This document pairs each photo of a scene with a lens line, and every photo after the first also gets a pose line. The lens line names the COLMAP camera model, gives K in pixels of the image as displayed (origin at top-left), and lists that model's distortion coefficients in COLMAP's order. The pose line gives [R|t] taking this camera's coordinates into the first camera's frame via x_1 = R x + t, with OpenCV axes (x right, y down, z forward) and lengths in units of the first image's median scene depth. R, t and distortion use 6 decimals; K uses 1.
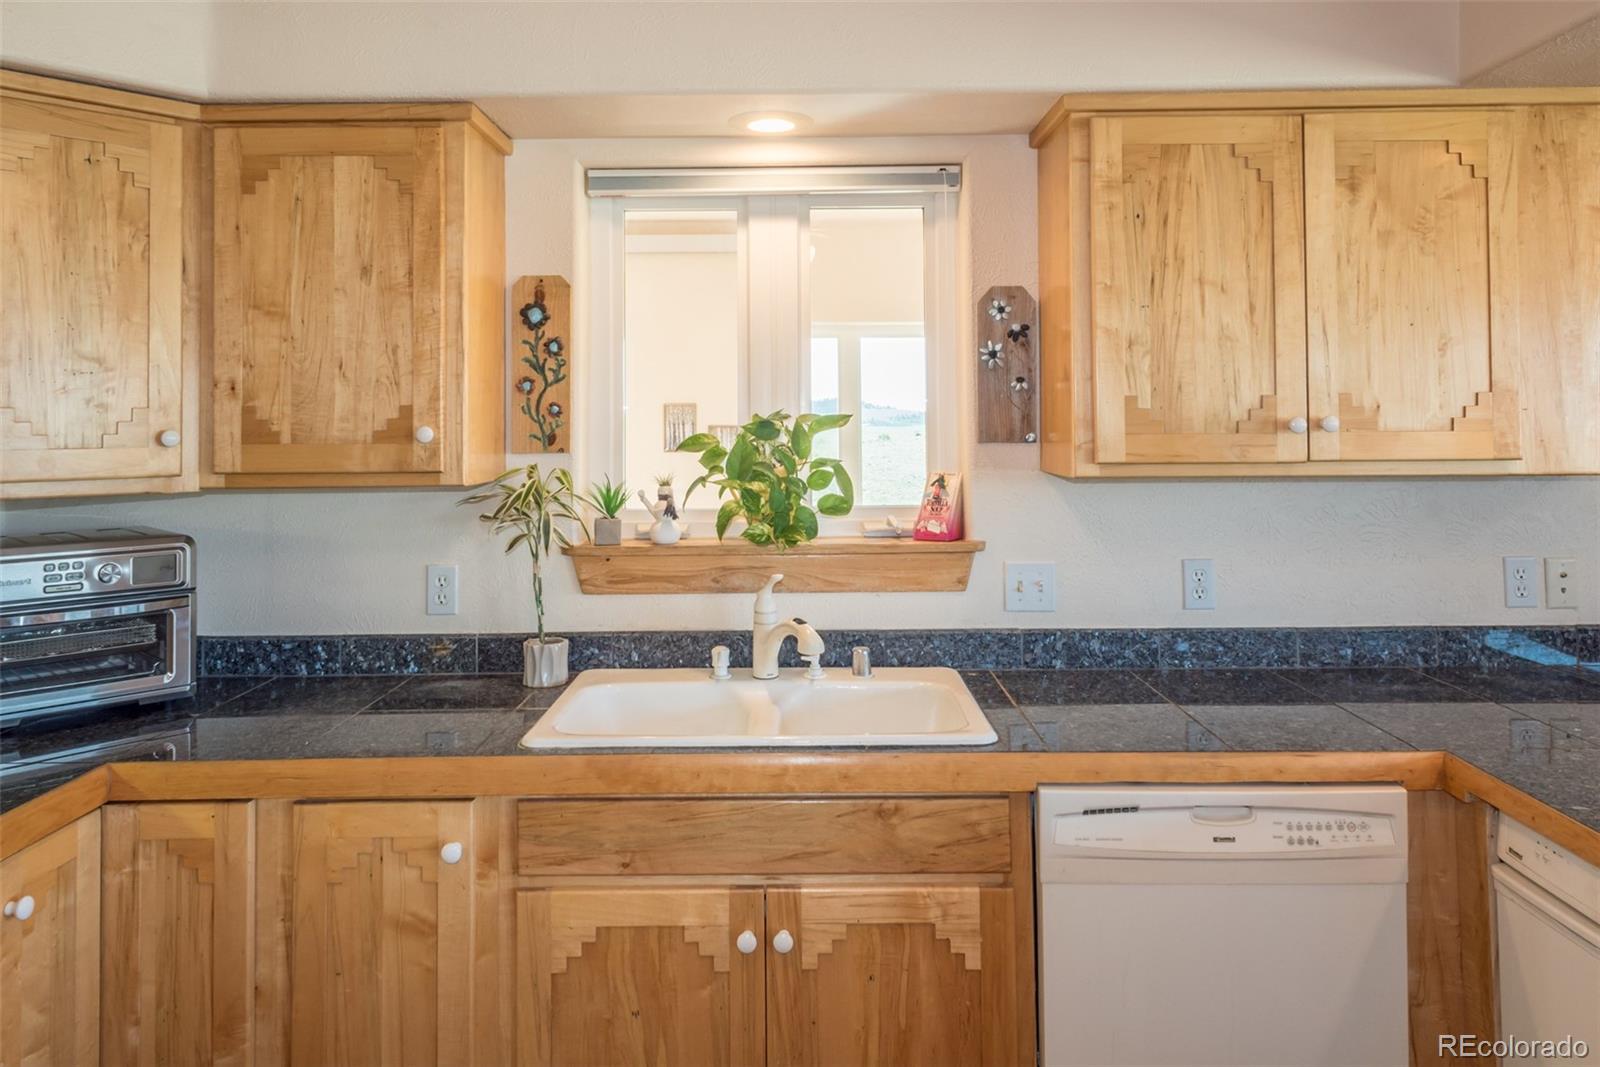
lens RADIAL K [[1092.6, 0, 800.7], [0, 1092.6, 392.0], [0, 0, 1]] dist [0.026635, -0.019640]
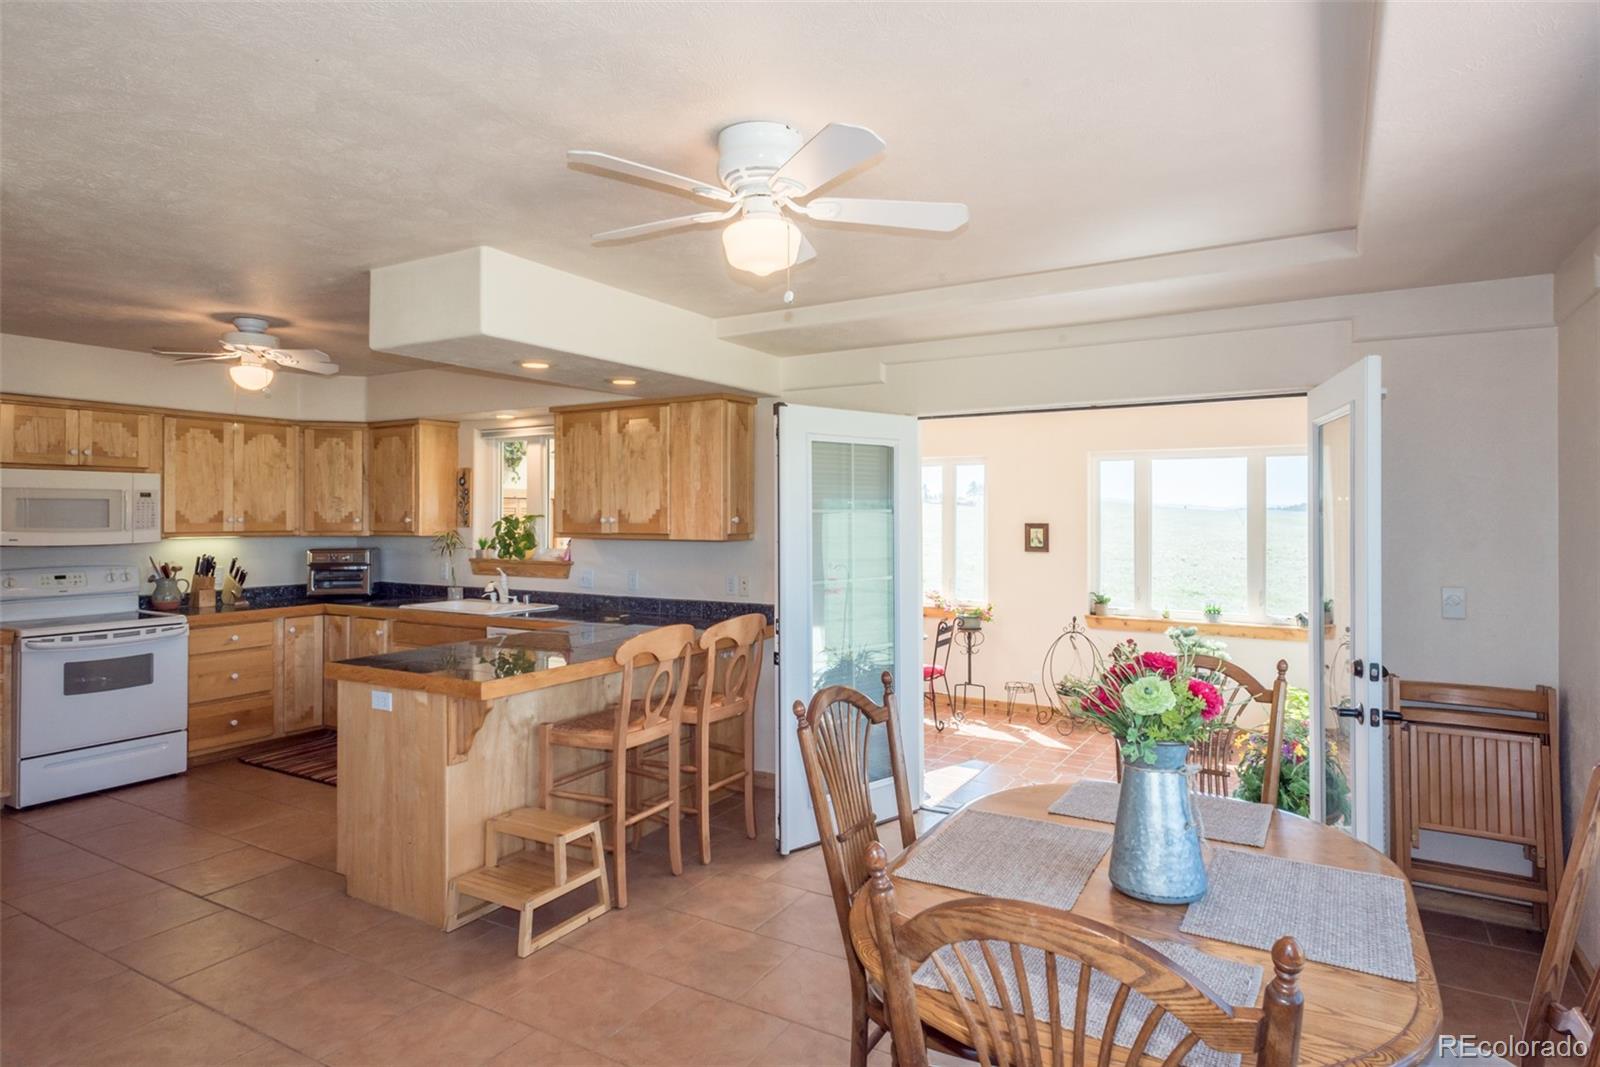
lens RADIAL K [[894.7, 0, 798.5], [0, 894.7, 509.2], [0, 0, 1]] dist [0.008414, -0.001315]
pose [[0.866437, 0.005462, -0.499257, 2.027129], [0.004840, 0.999801, 0.019339, -0.041212], [0.499263, -0.019173, 0.866238, -0.758268]]
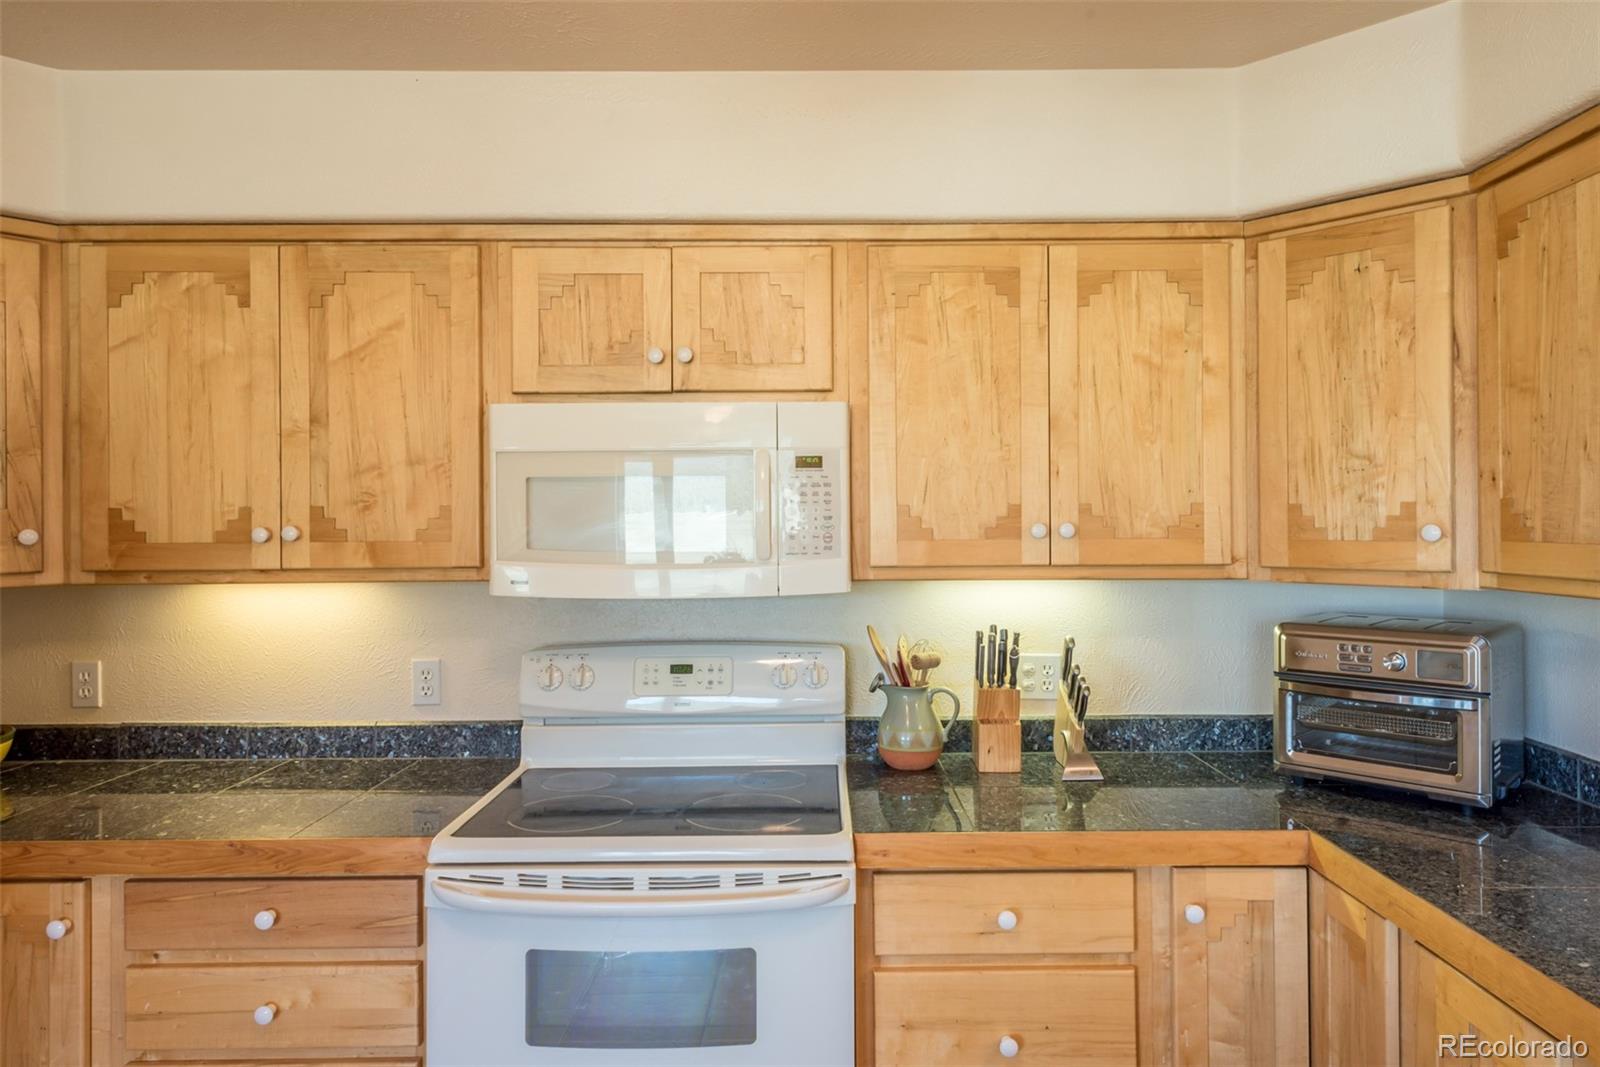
lens RADIAL K [[1010.2, 0, 819.1], [0, 1010.2, 519.5], [0, 0, 1]] dist [0.003817, -0.001266]
pose [[0.008443, 0.006881, -0.999941, 0.307288], [0.032266, 0.999454, 0.007150, 0.006207], [0.999444, -0.032324, 0.008216, 0.439459]]
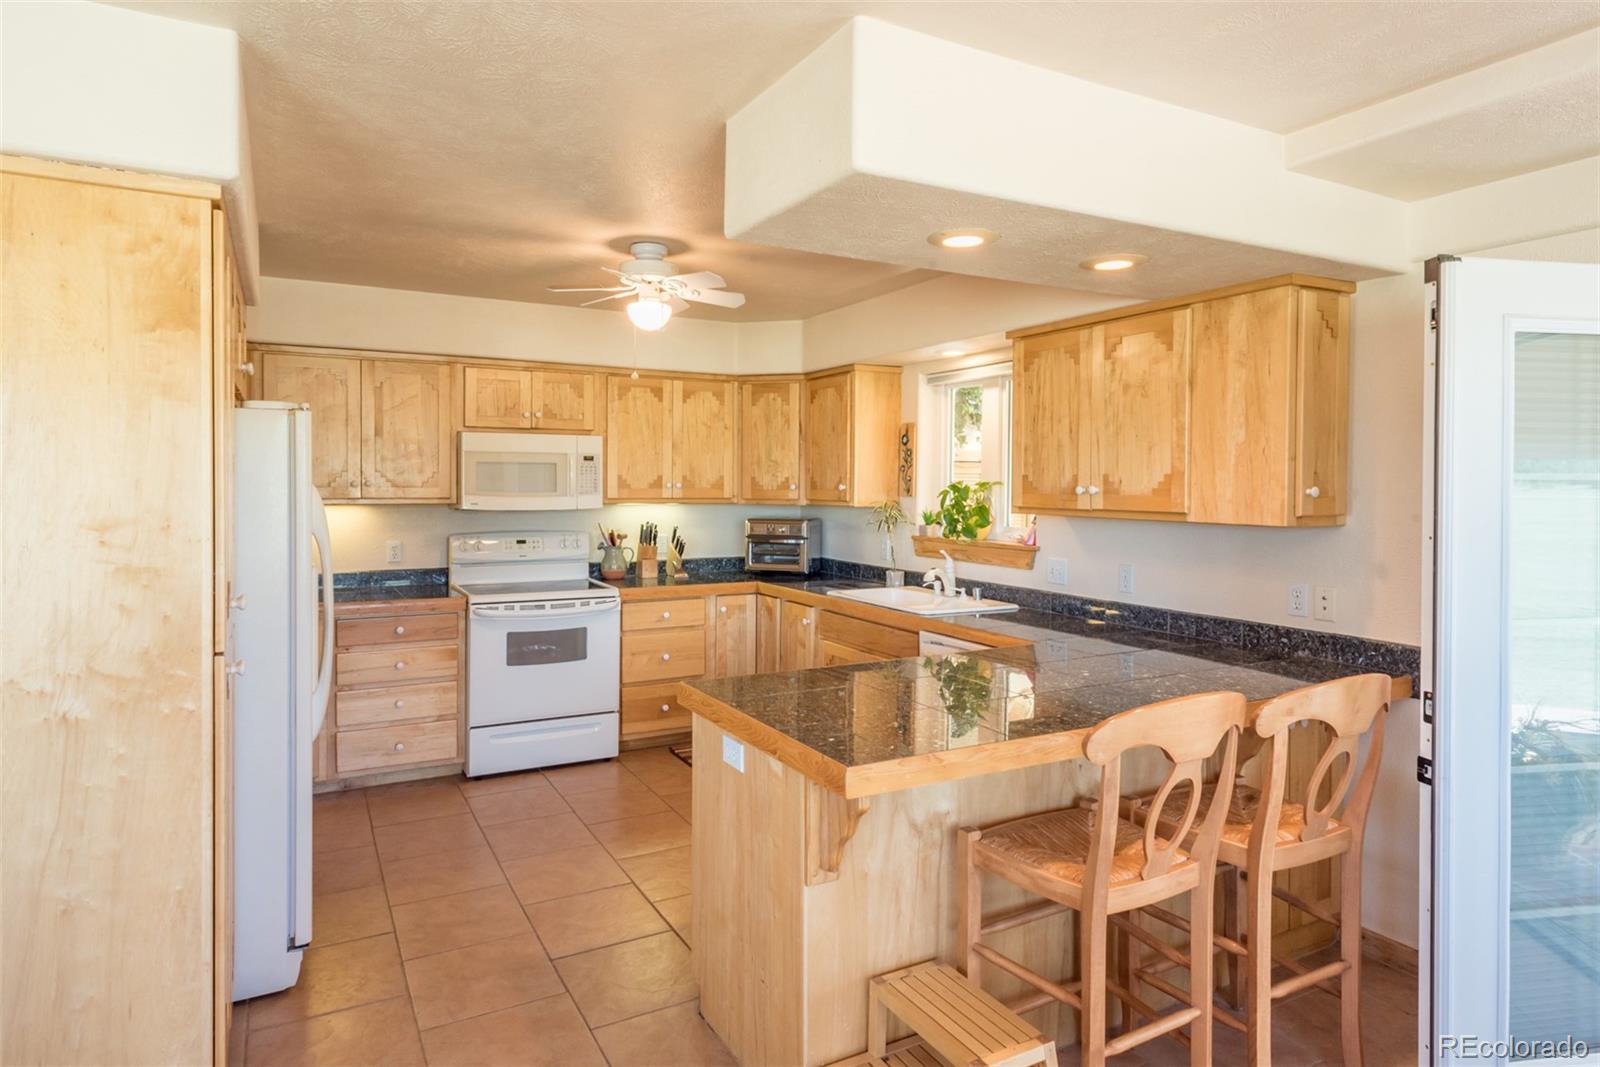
lens RADIAL K [[907.0, 0, 781.4], [0, 907.0, 495.4], [0, 0, 1]] dist [0.007475, 0.000210]
pose [[0.478597, 0.025344, -0.877669, 1.581111], [0.011604, 0.999313, 0.035184, -0.023095], [0.877958, -0.027023, 0.477975, -0.228301]]
